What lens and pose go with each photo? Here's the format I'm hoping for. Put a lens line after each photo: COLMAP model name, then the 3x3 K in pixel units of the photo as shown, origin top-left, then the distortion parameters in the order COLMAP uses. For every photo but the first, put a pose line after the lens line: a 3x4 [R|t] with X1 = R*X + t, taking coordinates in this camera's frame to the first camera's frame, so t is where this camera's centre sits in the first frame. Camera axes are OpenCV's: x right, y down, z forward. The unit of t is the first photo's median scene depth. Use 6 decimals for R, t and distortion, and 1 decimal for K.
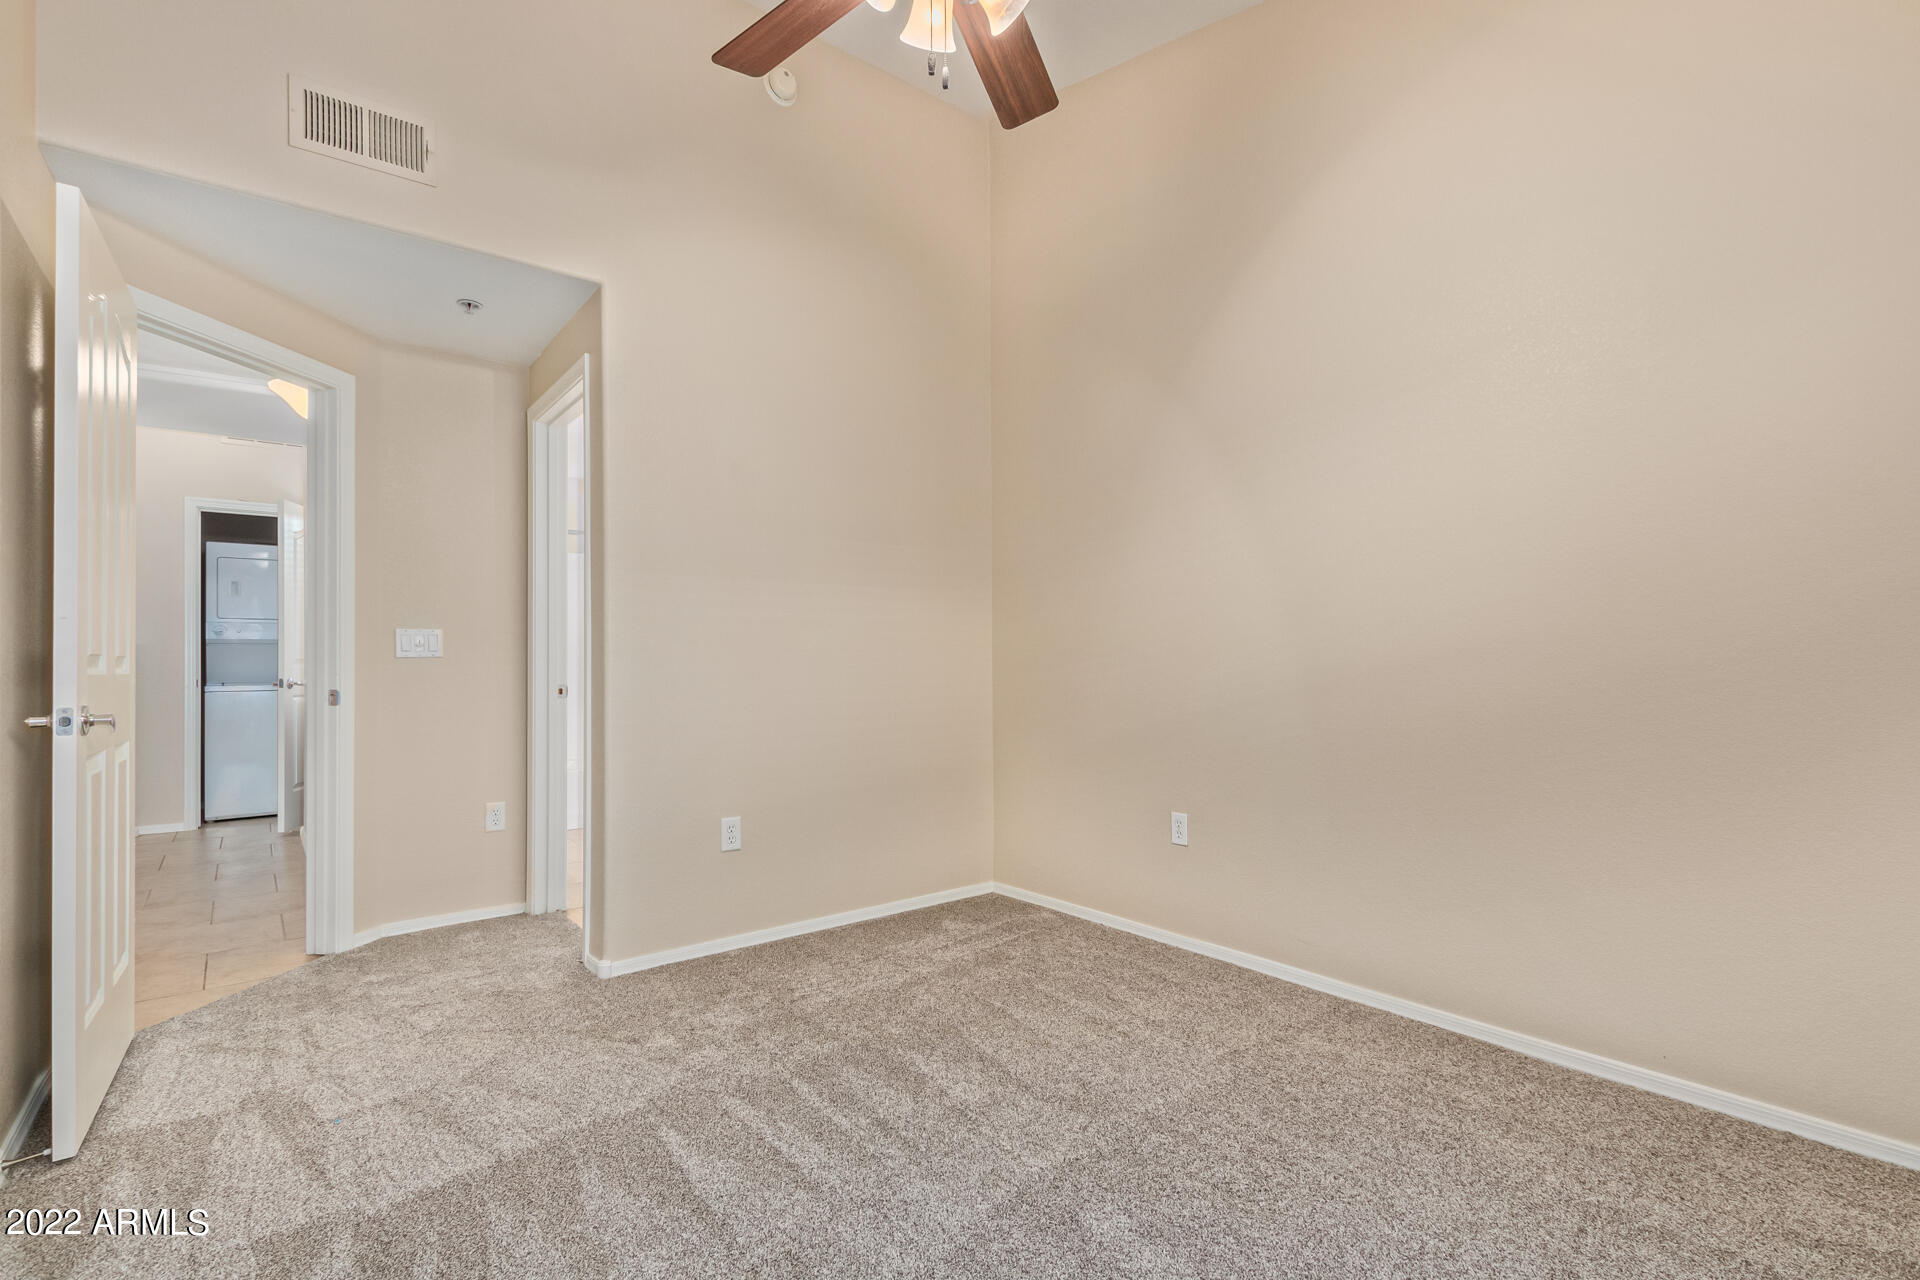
lens RADIAL K [[883.9, 0, 941.9], [0, 883.9, 644.8], [0, 0, 1]] dist [0.008608, -0.004066]
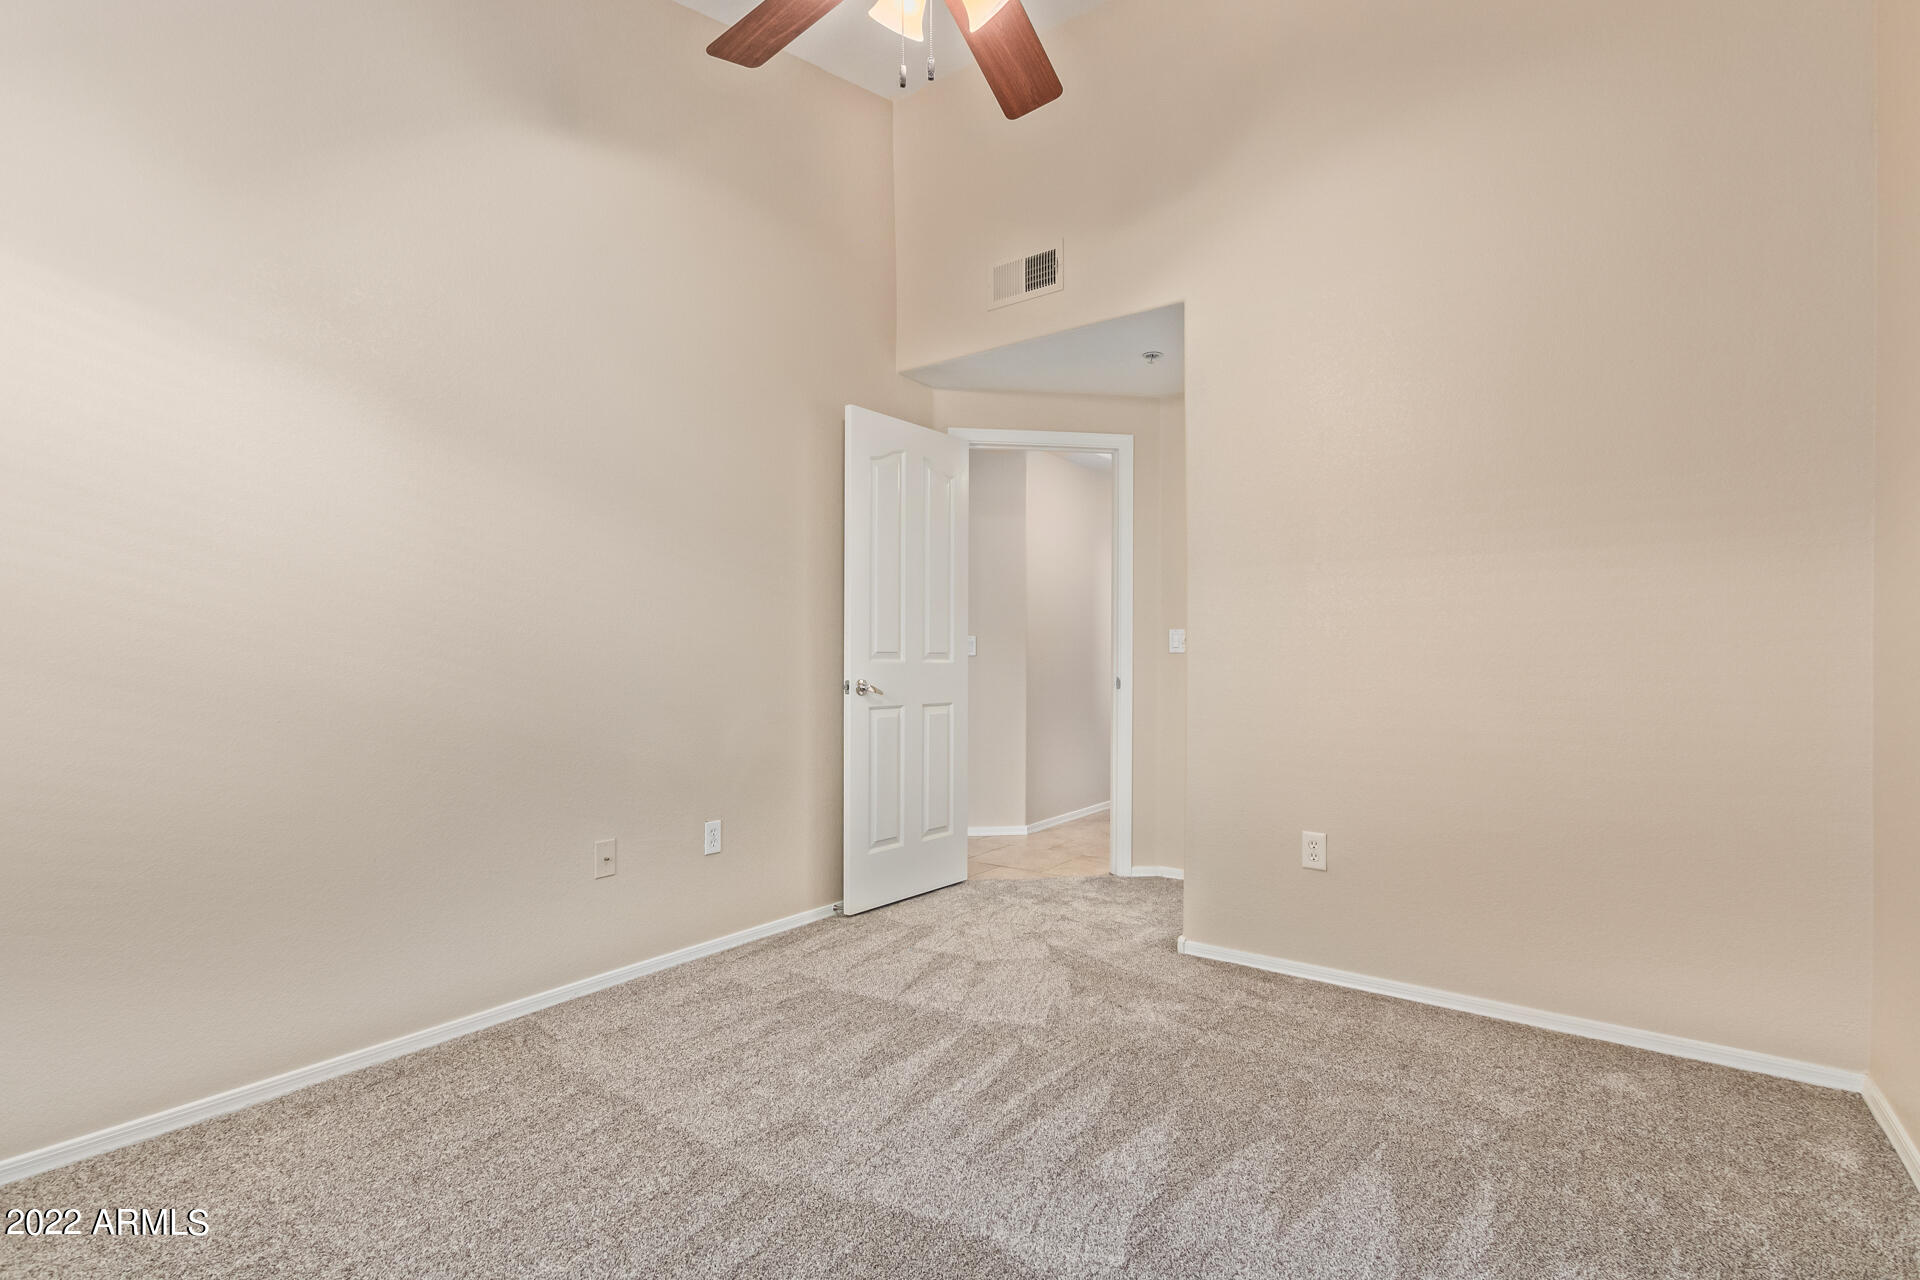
lens RADIAL K [[883.9, 0, 940.9], [0, 883.9, 653.1], [0, 0, 1]] dist [0.008608, -0.004066]
pose [[0.256360, 0.000014, -0.966581, 0.573837], [0.017908, 0.999828, 0.004764, 0.003582], [0.966415, -0.018531, 0.256316, 0.444580]]
